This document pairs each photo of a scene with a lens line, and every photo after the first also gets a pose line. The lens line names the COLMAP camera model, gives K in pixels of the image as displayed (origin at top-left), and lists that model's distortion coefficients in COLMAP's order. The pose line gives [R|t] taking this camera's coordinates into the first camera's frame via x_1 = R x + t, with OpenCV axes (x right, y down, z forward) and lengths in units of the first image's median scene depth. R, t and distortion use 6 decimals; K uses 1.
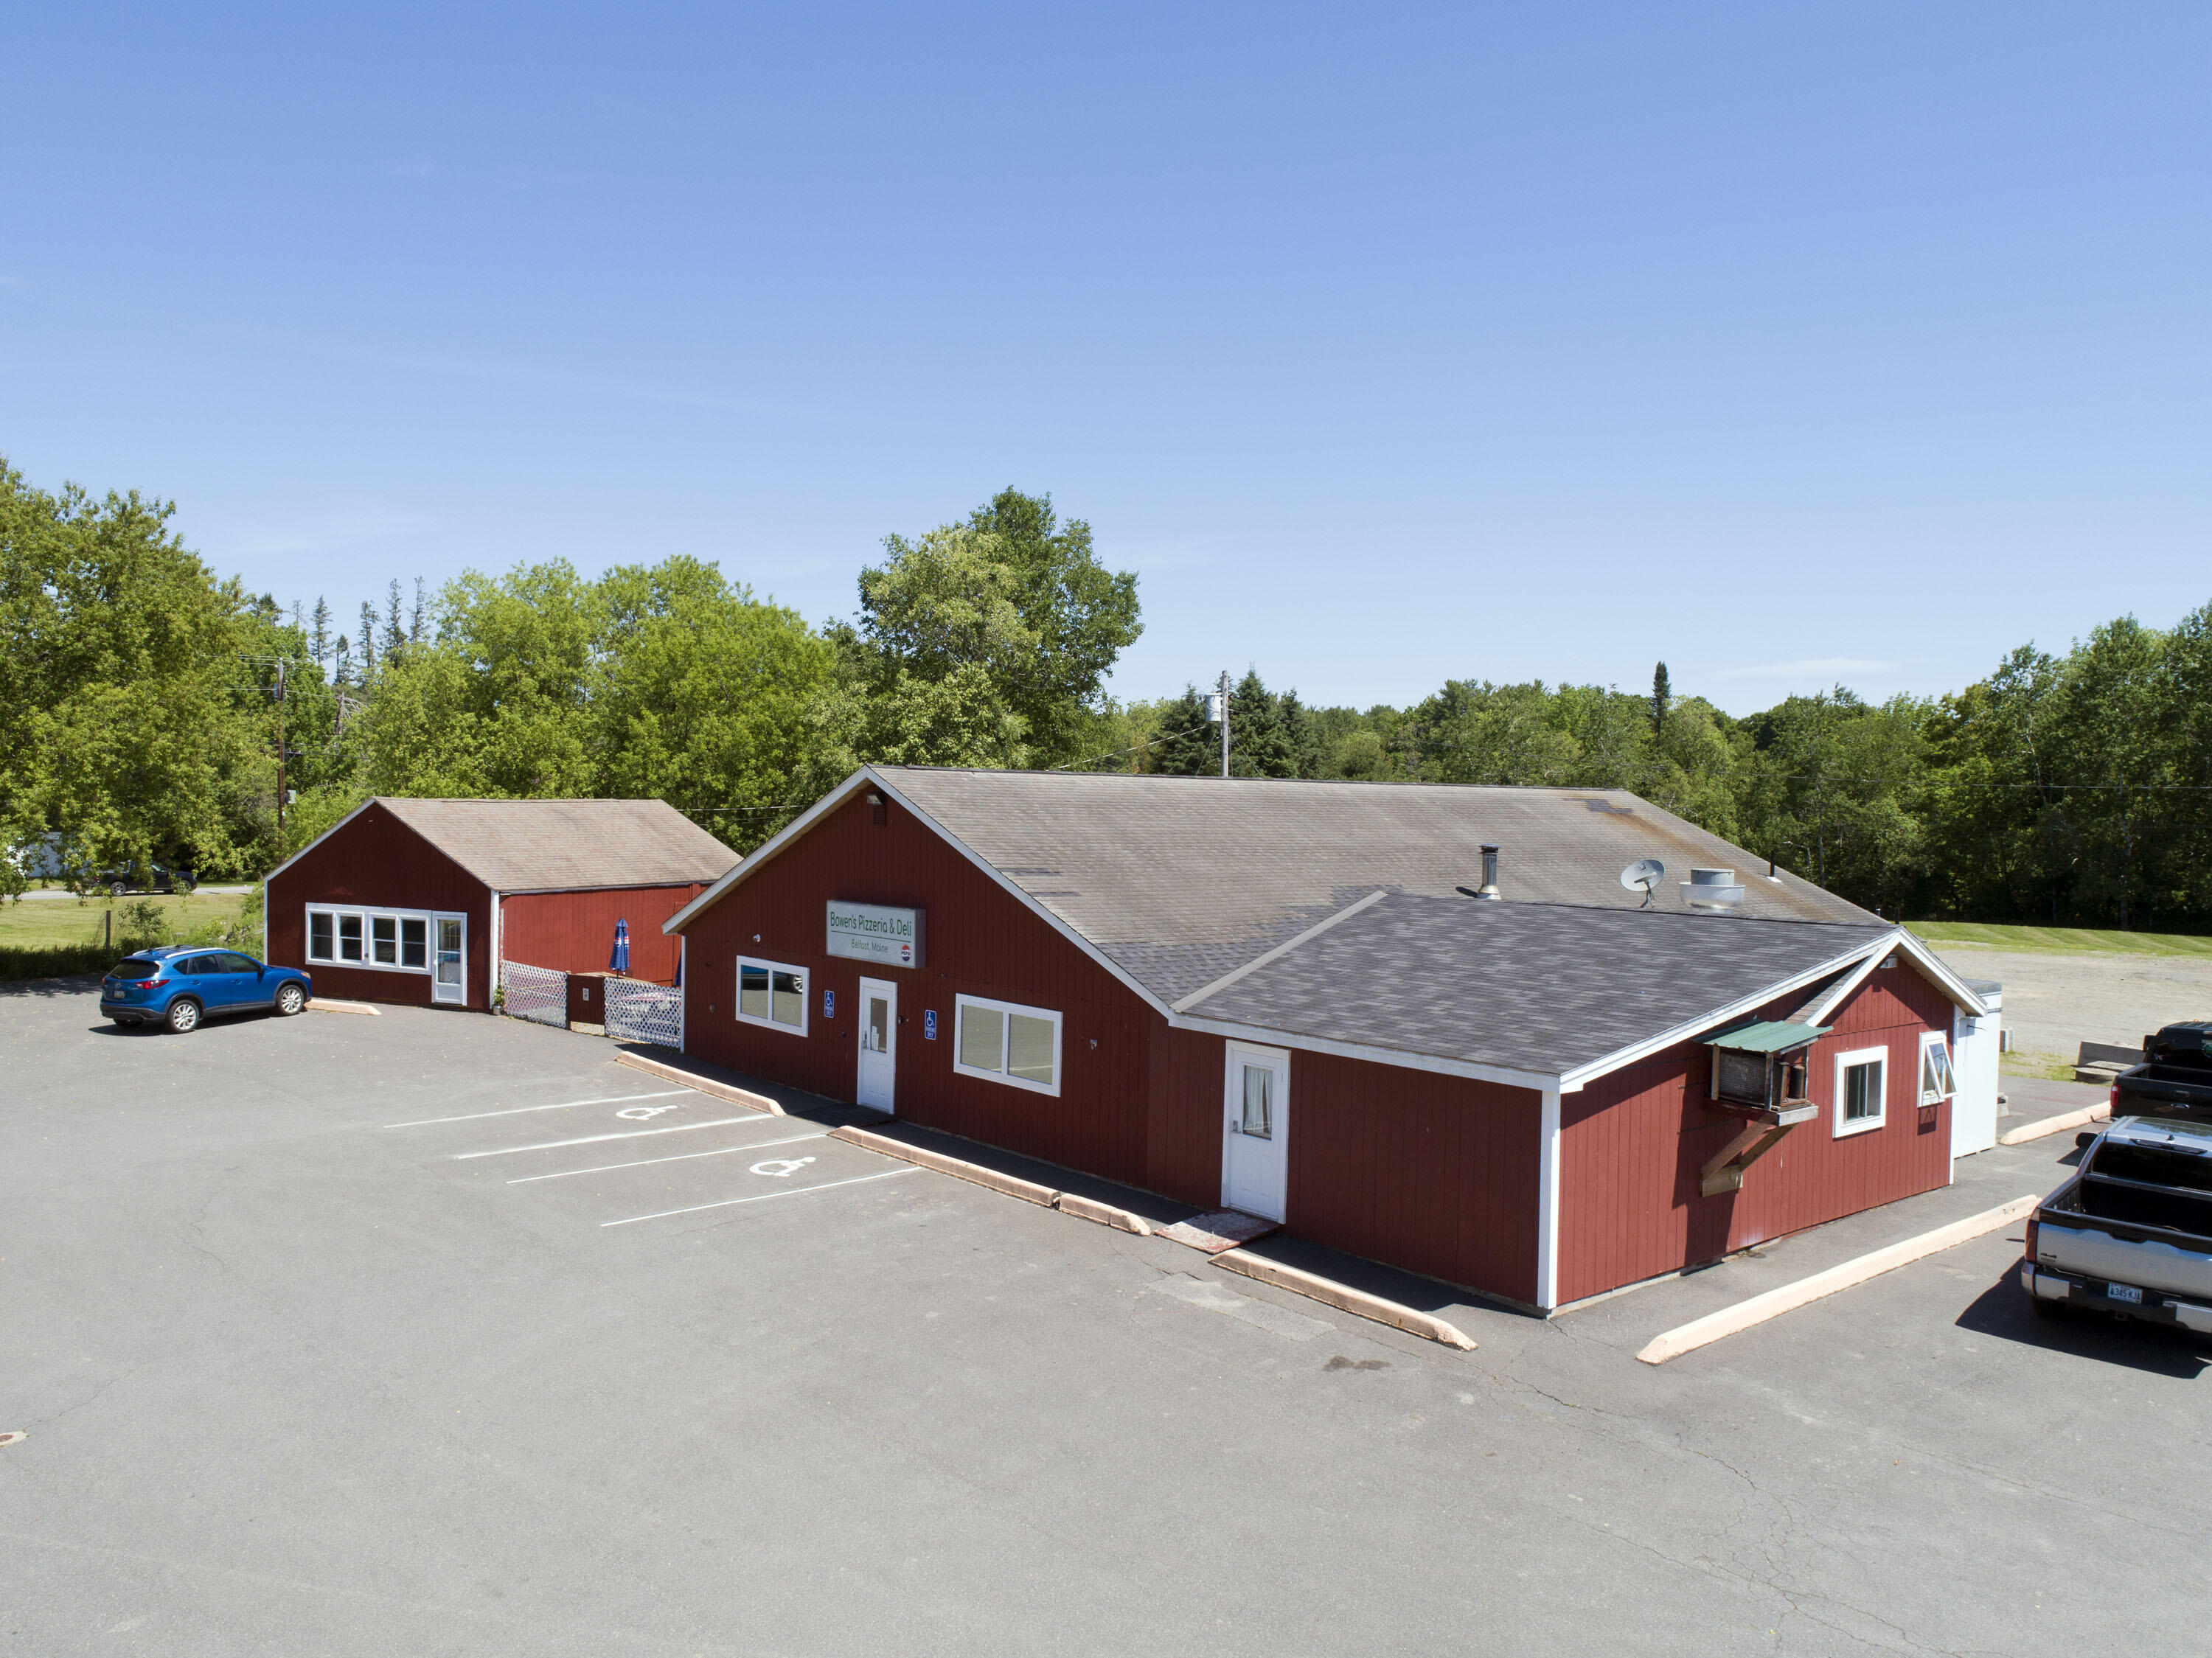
lens RADIAL K [[1671.0, 0, 1107.0], [0, 1671.0, 838.6], [0, 0, 1]] dist [-0.017964, 0.005308]
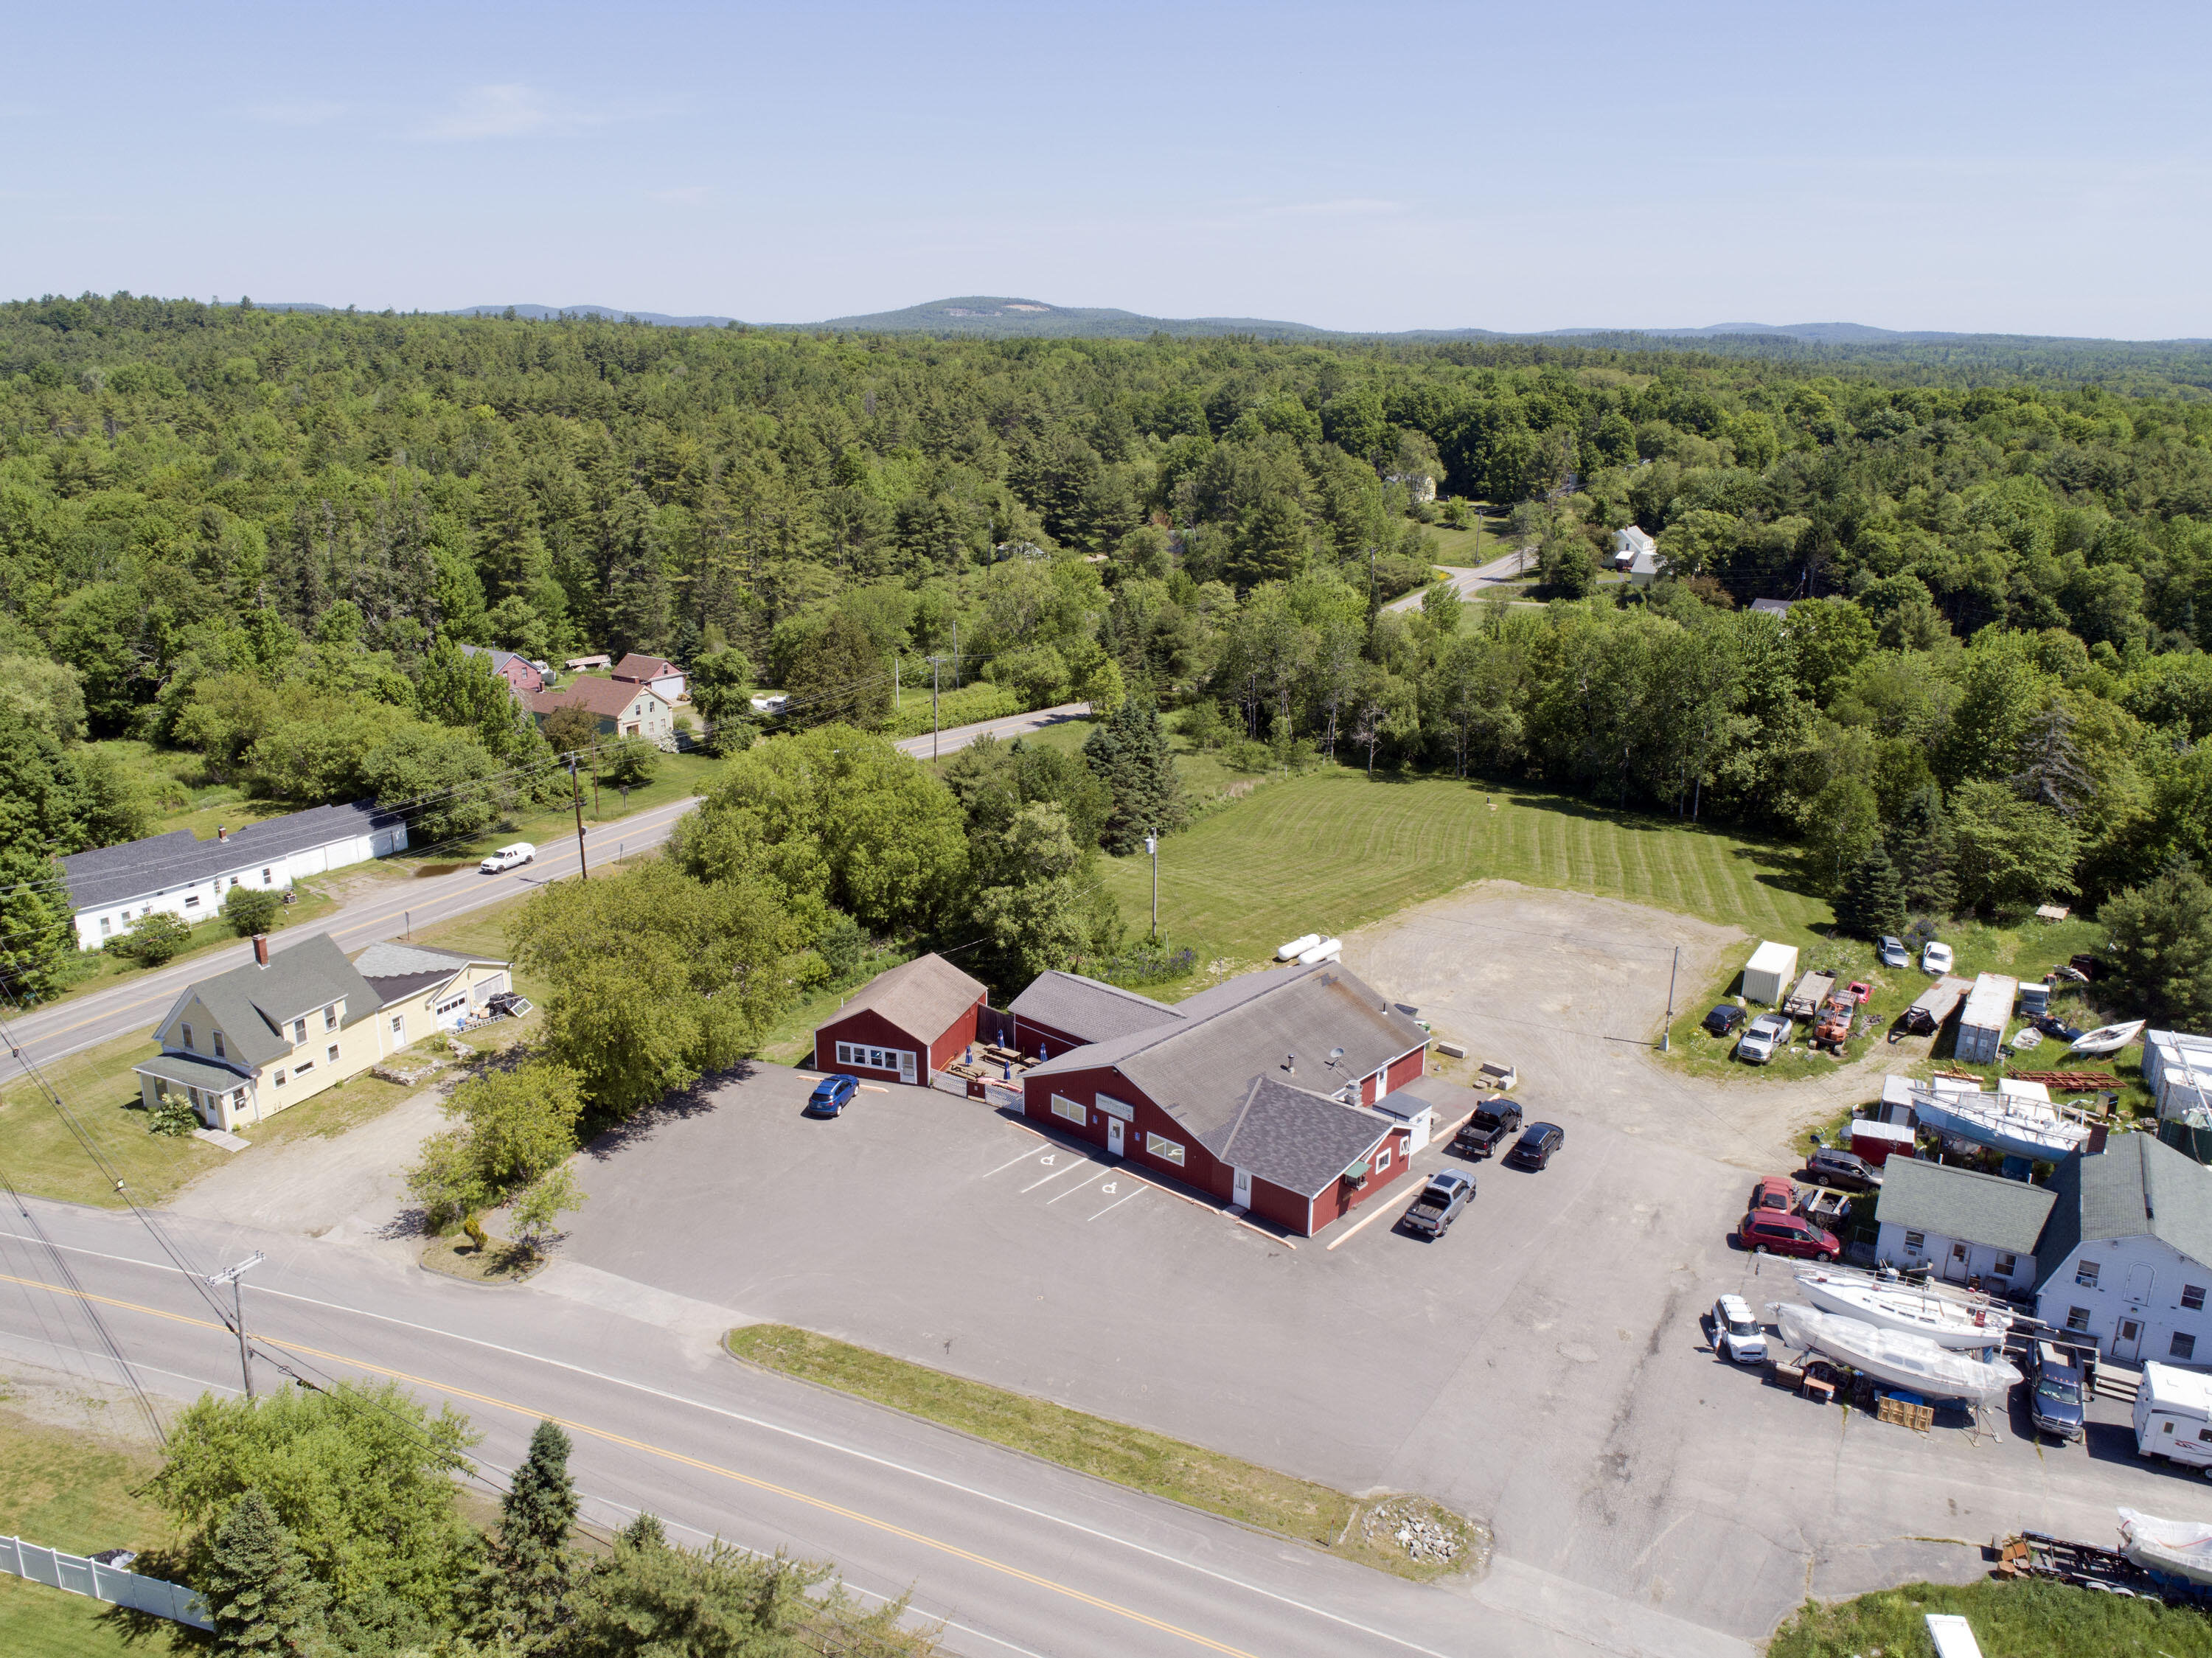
lens RADIAL K [[1659.0, 0, 1103.9], [0, 1659.0, 874.8], [0, 0, 1]] dist [-0.016723, -0.005549]
pose [[0.988267, -0.056659, 0.141840, -0.599556], [0.013191, 0.956842, 0.290311, -1.341312], [-0.152167, -0.285033, 0.946362, -1.999850]]
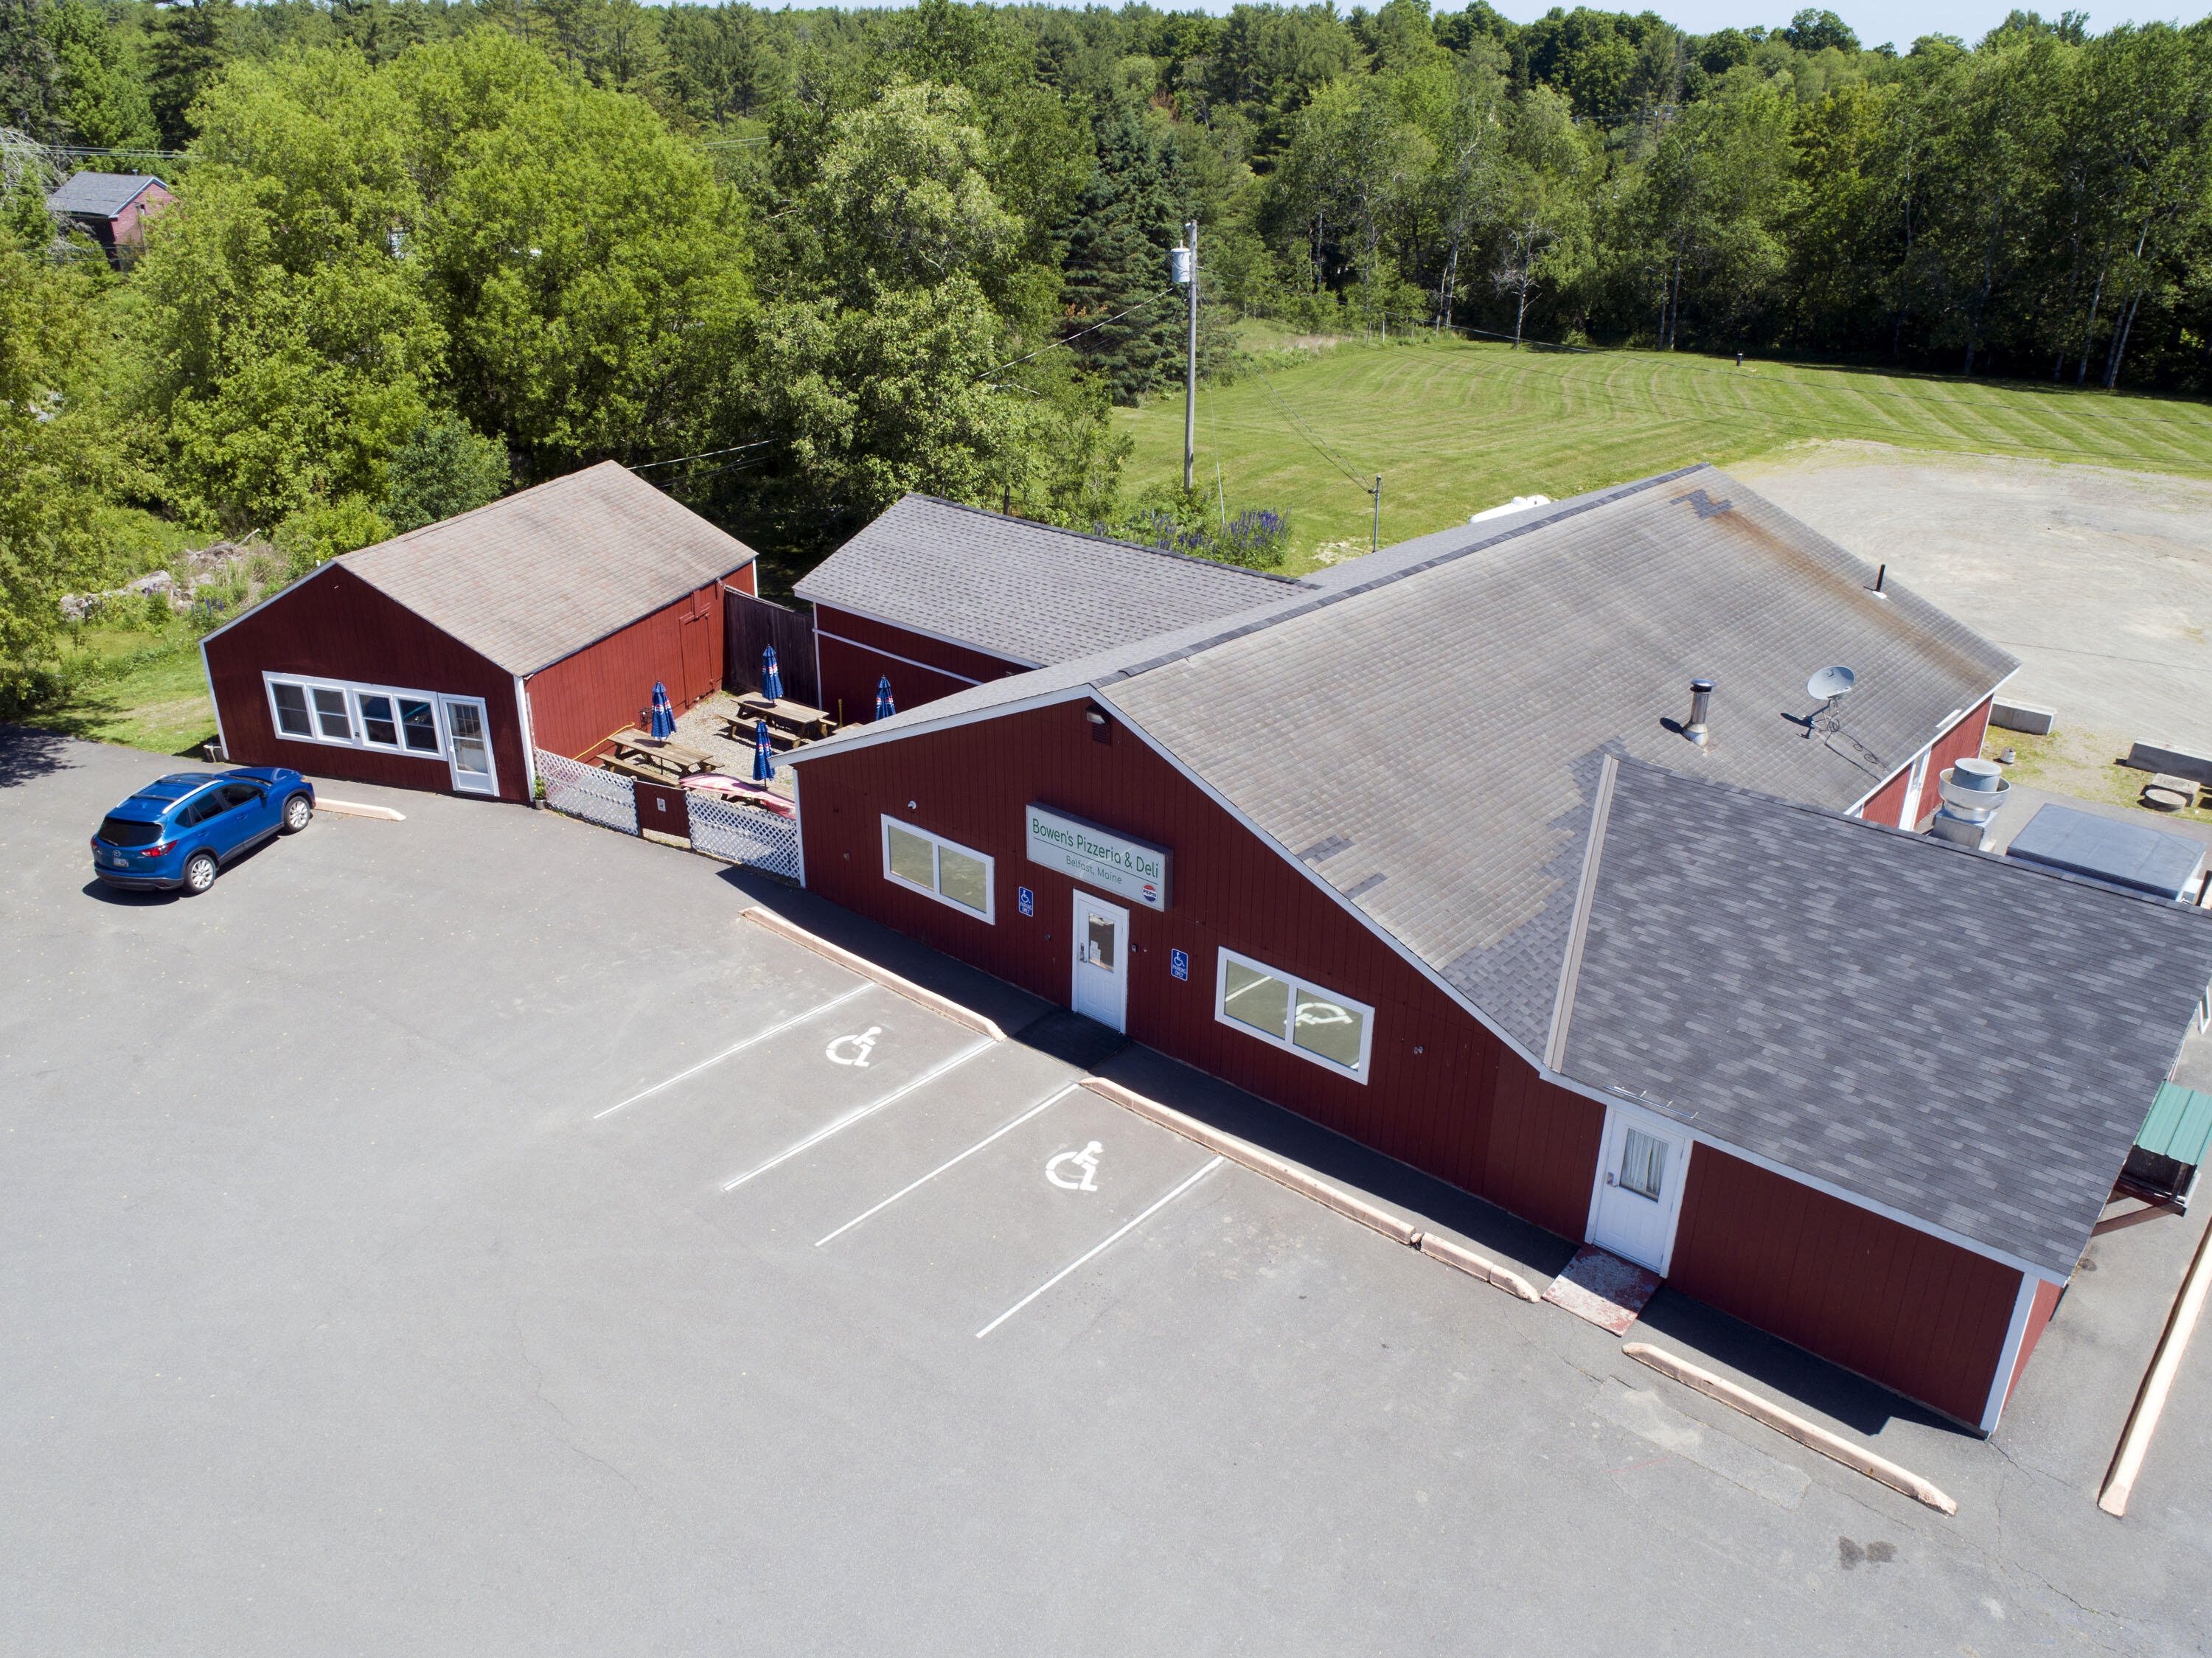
lens RADIAL K [[1671.0, 0, 1107.0], [0, 1671.0, 838.6], [0, 0, 1]] dist [-0.017964, 0.005308]
pose [[0.986907, -0.072765, 0.143944, -0.259491], [0.010570, 0.919711, 0.392454, -0.303455], [-0.160944, -0.385795, 0.908438, 0.170873]]
